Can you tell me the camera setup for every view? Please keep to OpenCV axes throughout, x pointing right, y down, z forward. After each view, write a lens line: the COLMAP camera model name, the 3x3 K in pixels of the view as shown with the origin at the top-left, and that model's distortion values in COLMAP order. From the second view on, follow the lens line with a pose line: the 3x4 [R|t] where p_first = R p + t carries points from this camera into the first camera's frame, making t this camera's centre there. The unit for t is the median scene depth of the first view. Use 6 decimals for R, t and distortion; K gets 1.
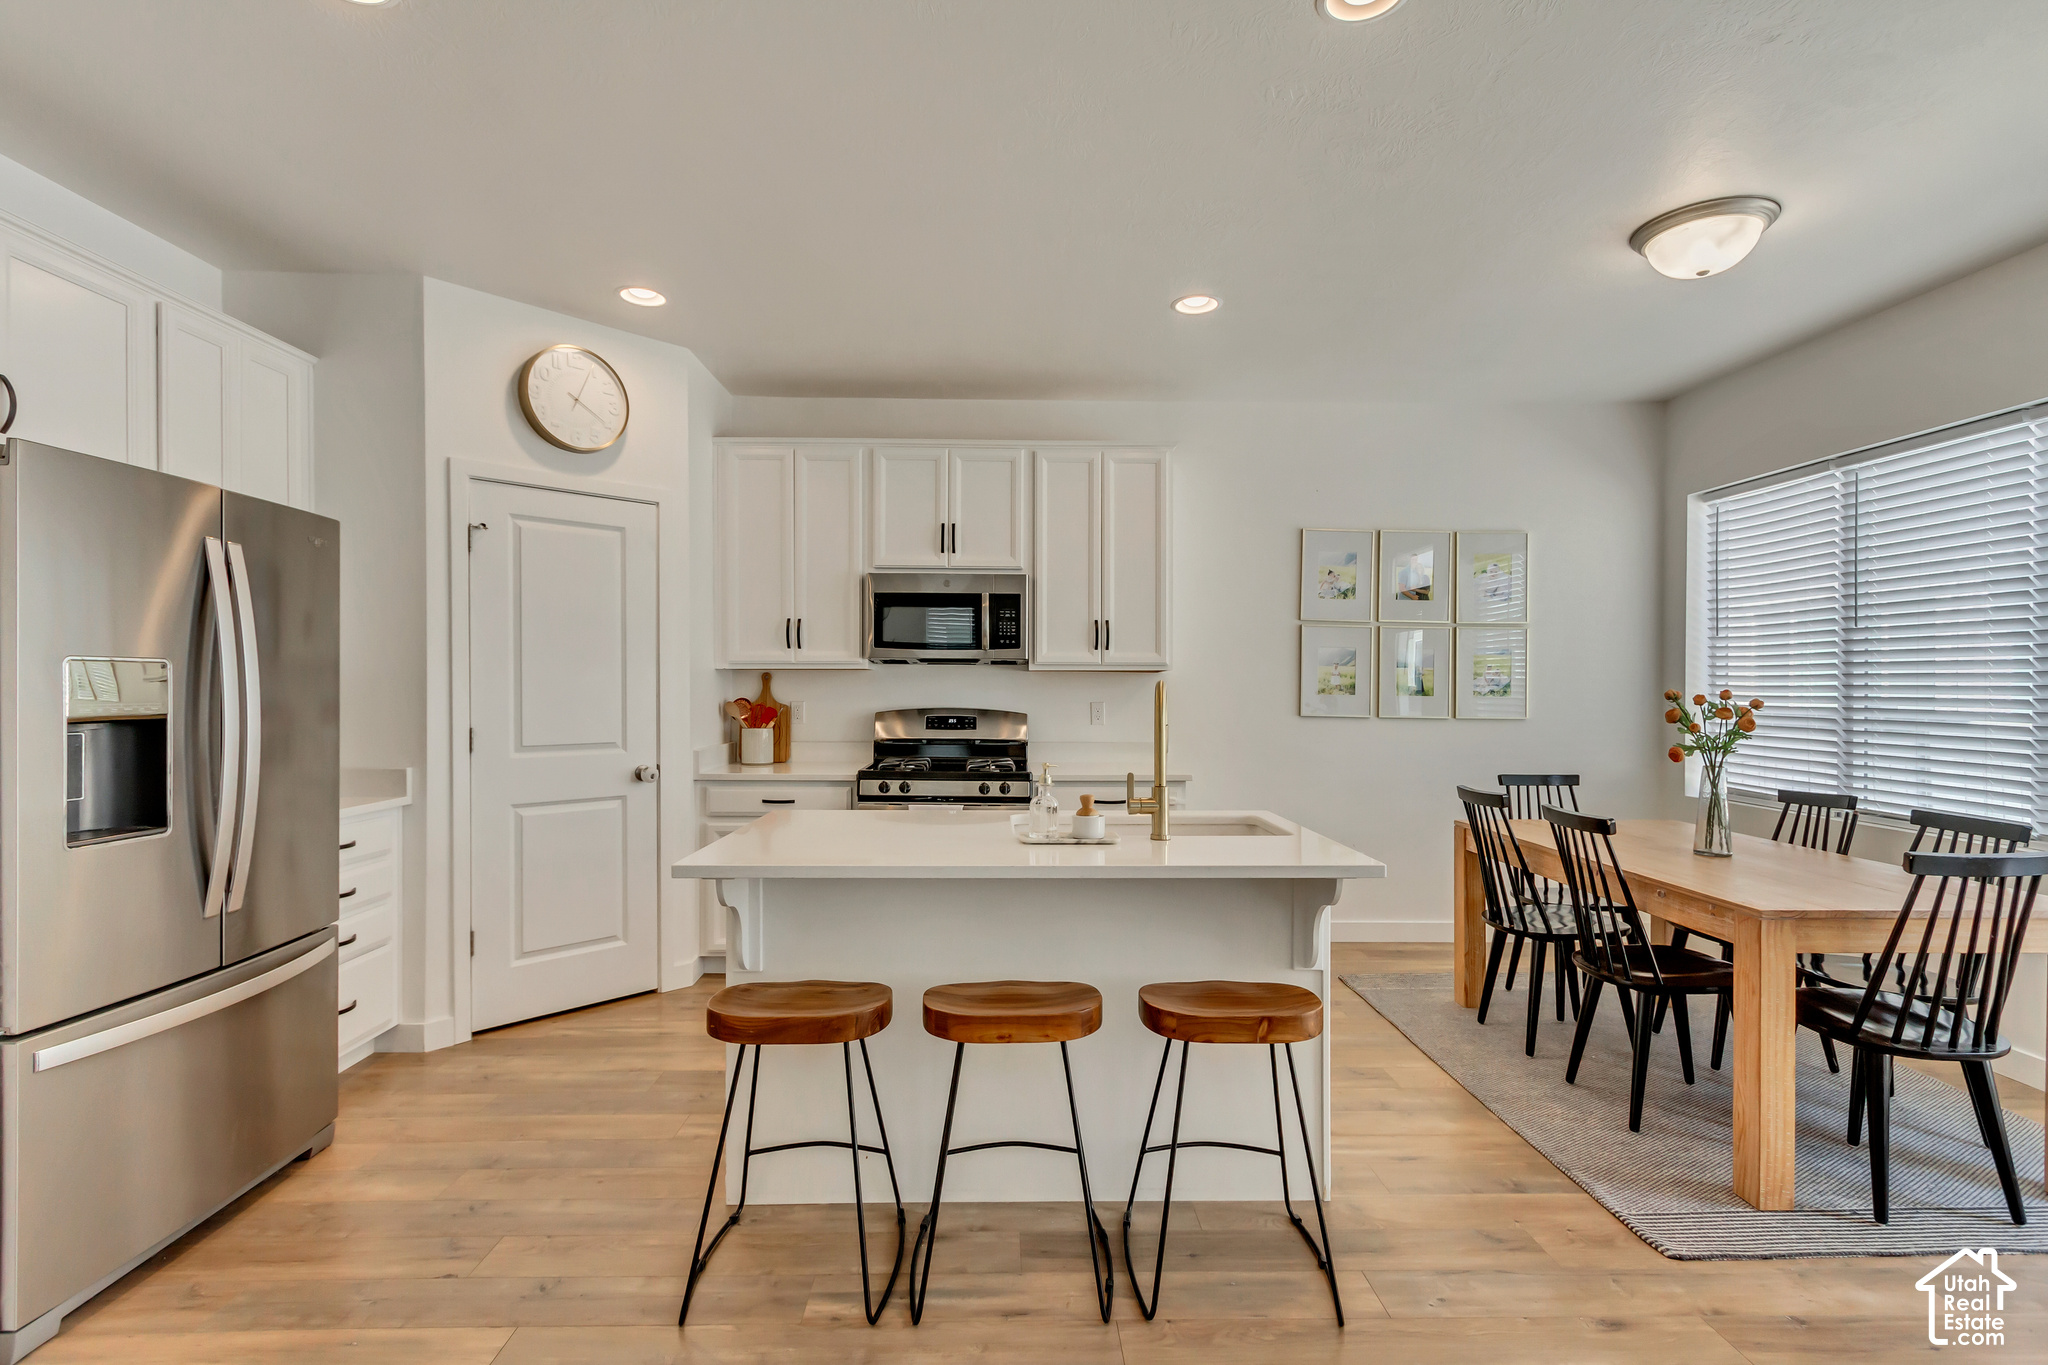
lens RADIAL K [[946.5, 0, 1027.6], [0, 946.5, 696.6], [0, 0, 1]] dist [0.001225, -0.000920]
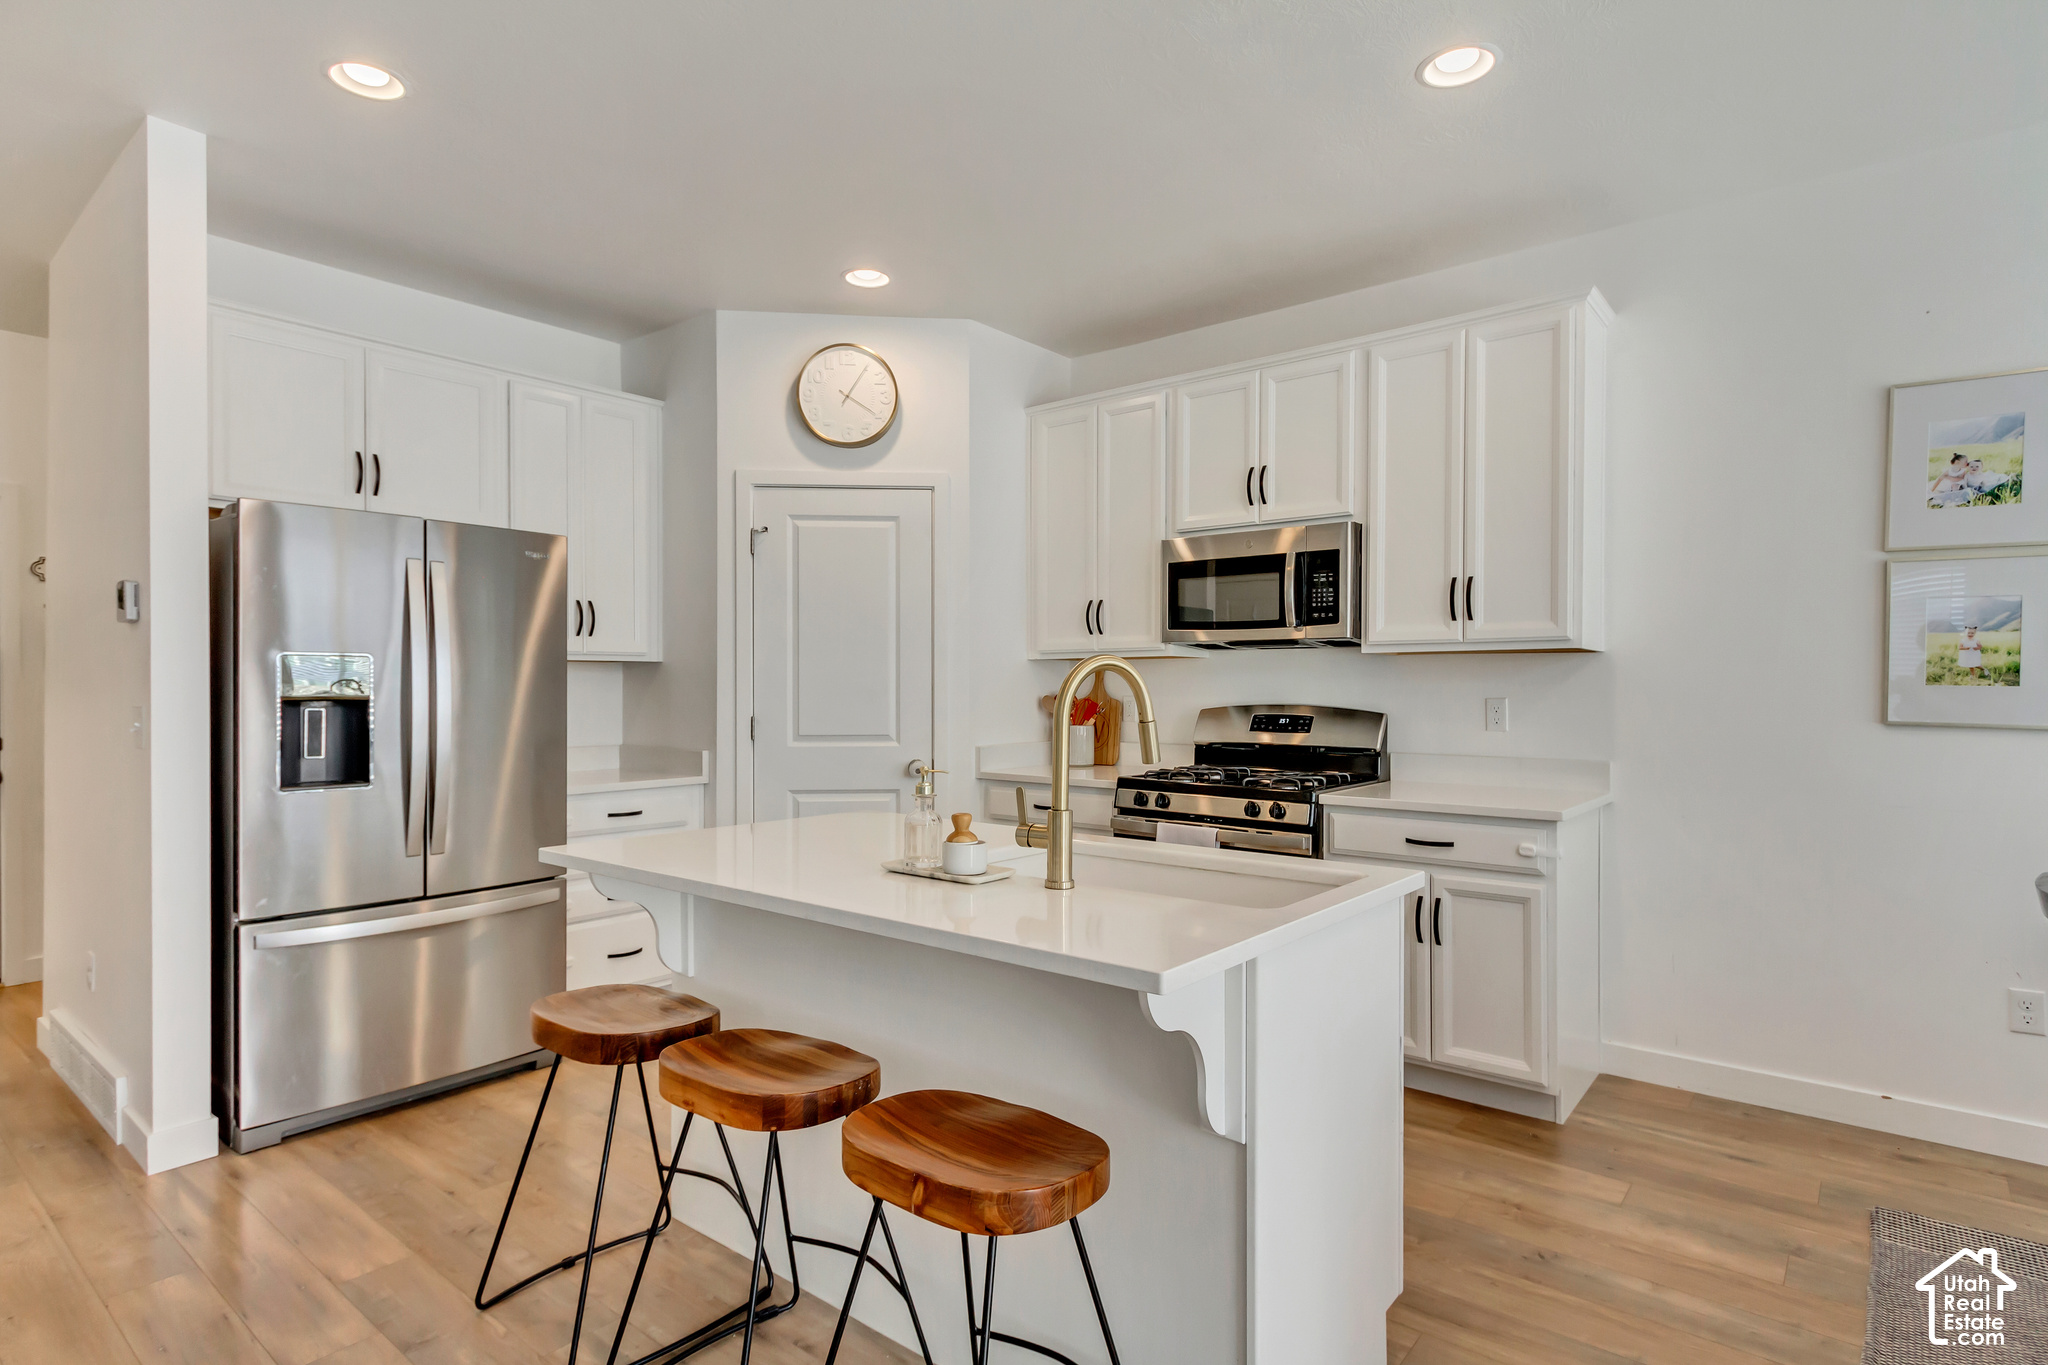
lens RADIAL K [[1048.5, 0, 1013.8], [0, 1048.5, 694.7], [0, 0, 1]] dist [0.002352, -0.001412]
pose [[0.762747, 0.001174, -0.646696, 0.402126], [-0.004631, 0.999983, -0.003647, 0.010688], [0.646681, 0.005776, 0.762739, 0.269513]]
